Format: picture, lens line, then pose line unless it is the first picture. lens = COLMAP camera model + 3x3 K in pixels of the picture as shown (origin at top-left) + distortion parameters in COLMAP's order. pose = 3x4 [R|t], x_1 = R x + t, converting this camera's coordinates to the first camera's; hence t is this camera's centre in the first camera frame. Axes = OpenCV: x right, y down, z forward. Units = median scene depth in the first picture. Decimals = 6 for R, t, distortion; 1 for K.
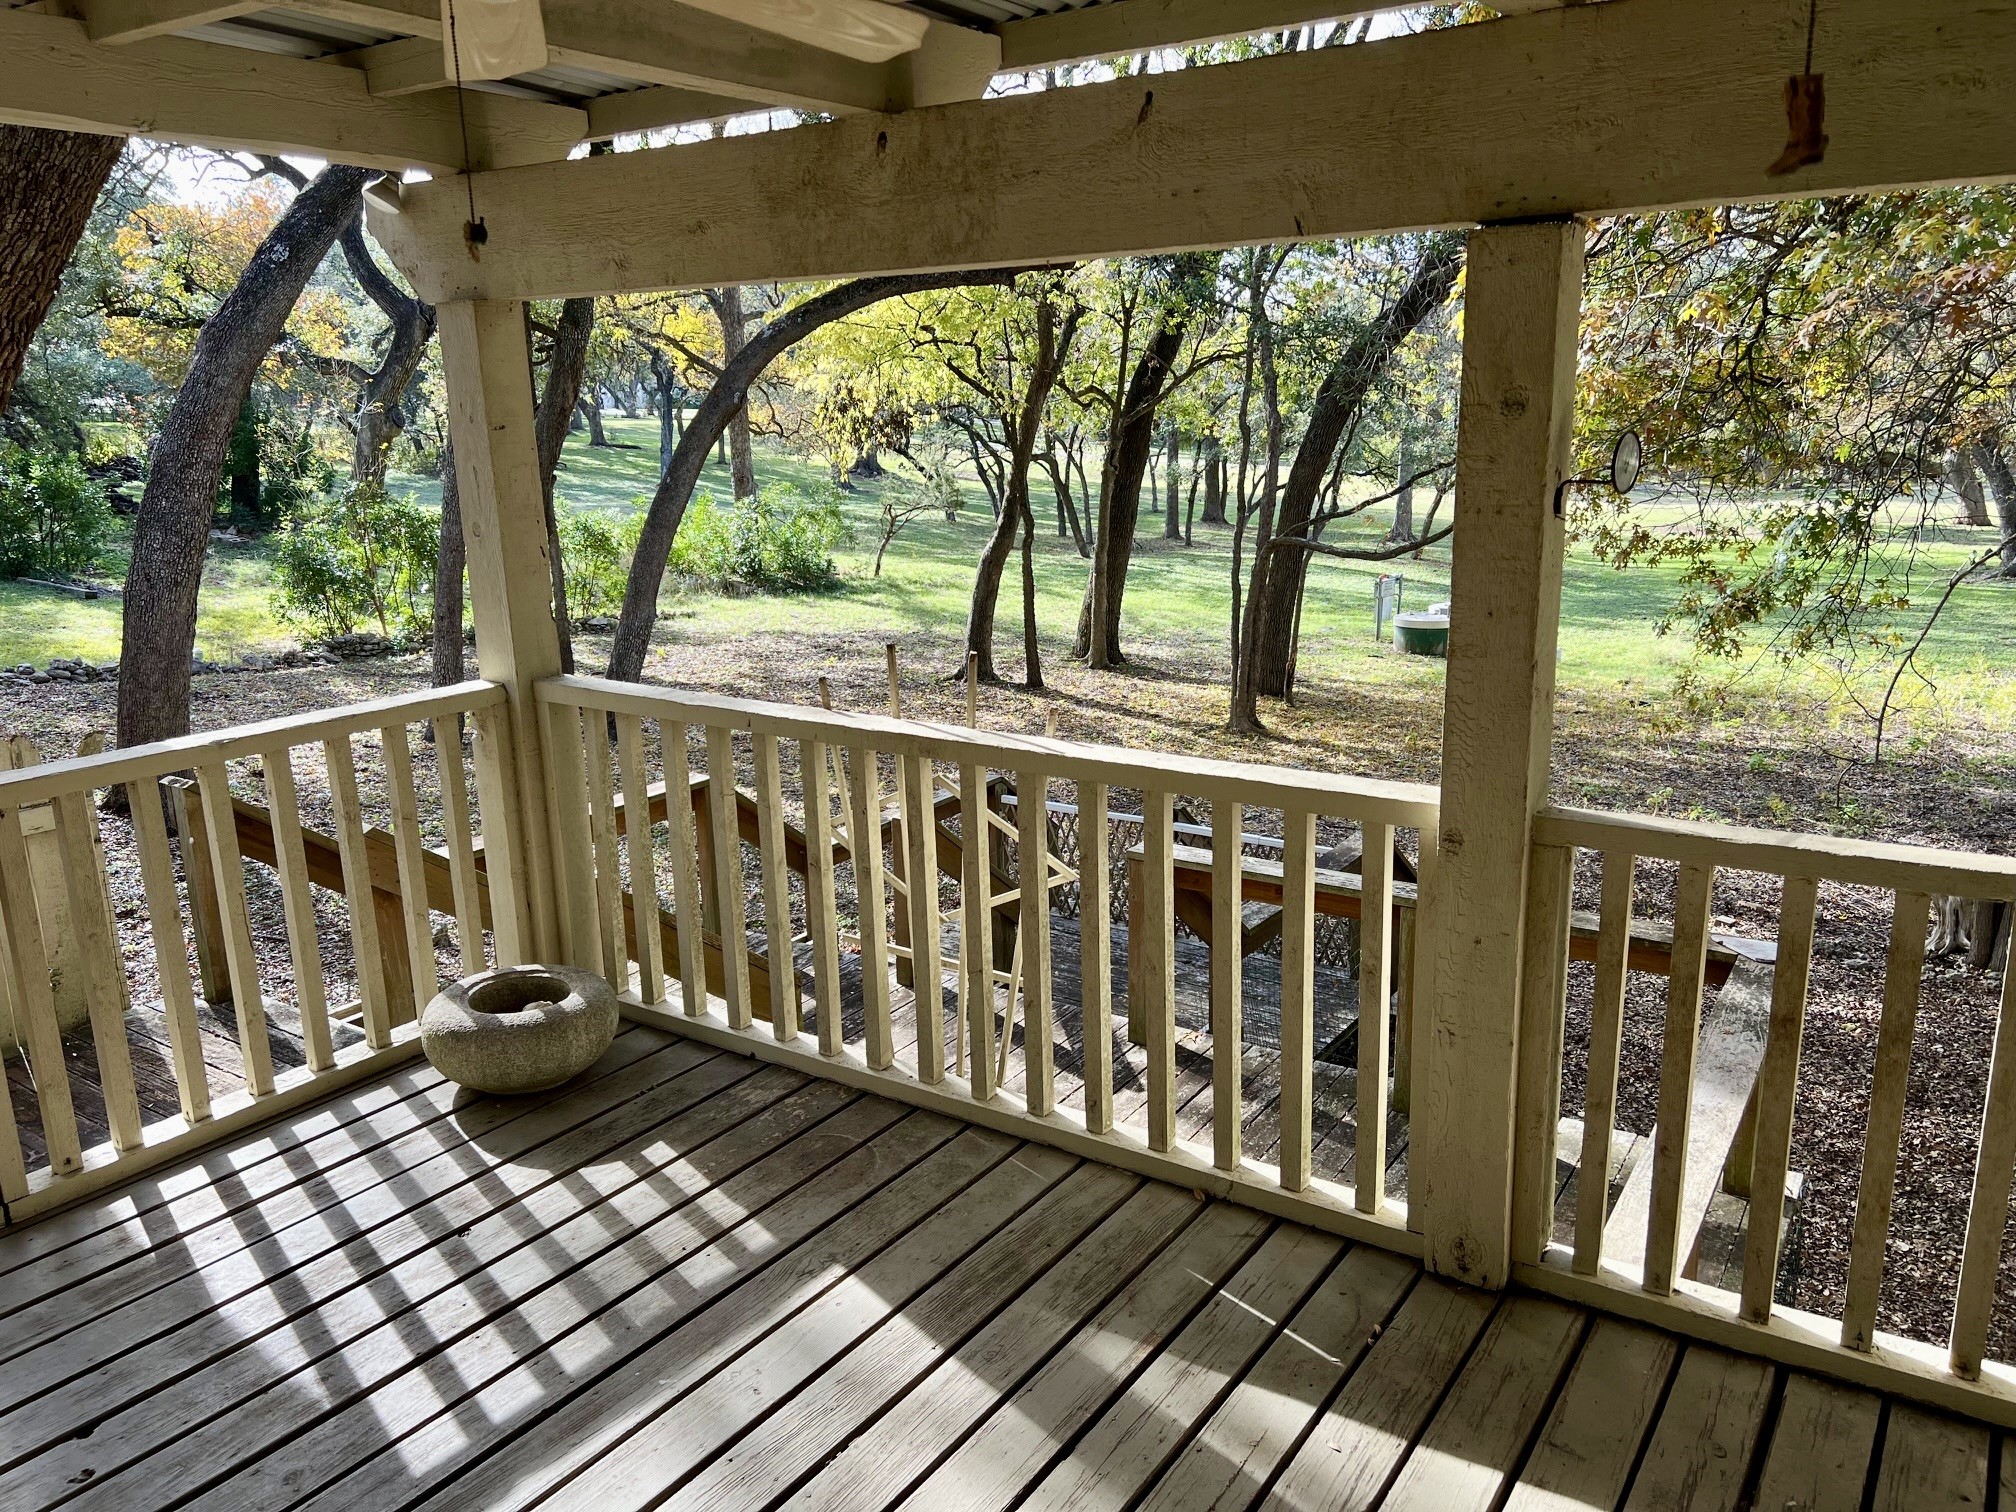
lens RADIAL K [[1528.0, 0, 1011.5], [0, 1528.0, 762.5], [0, 0, 1]] dist [0.010548, 0.003544]
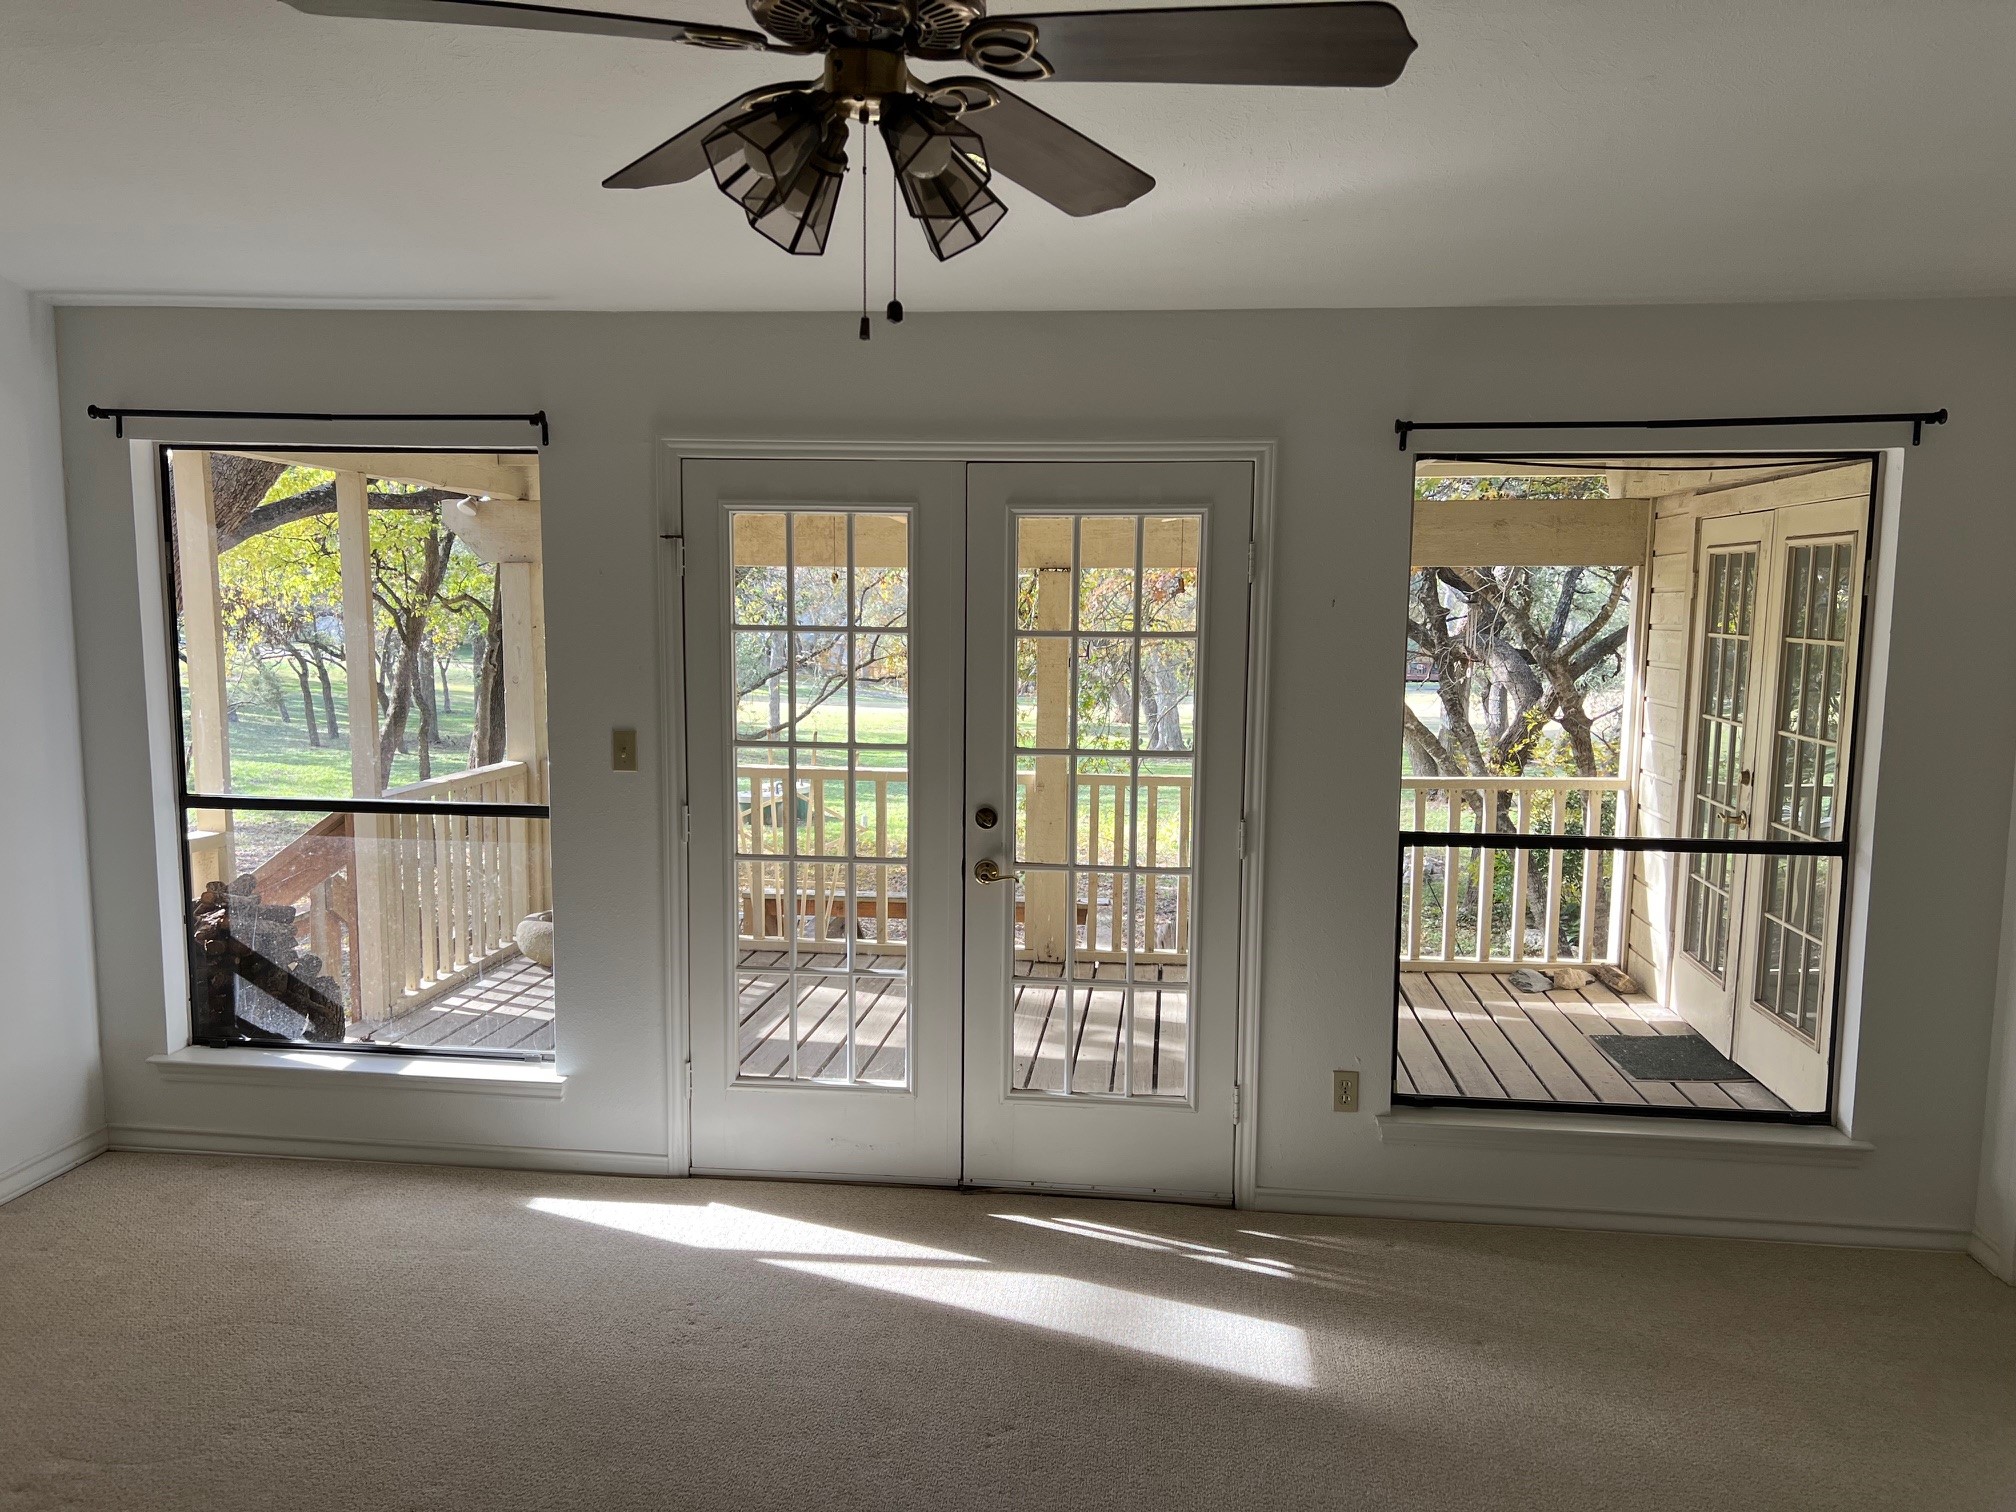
lens RADIAL K [[1528.0, 0, 1008.6], [0, 1528.0, 759.2], [0, 0, 1]] dist [0.010548, 0.003544]
pose [[0.884772, -0.018119, 0.465672, -0.724788], [0.080872, 0.990053, -0.115133, 0.221124], [-0.458953, 0.139526, 0.877436, -0.960769]]
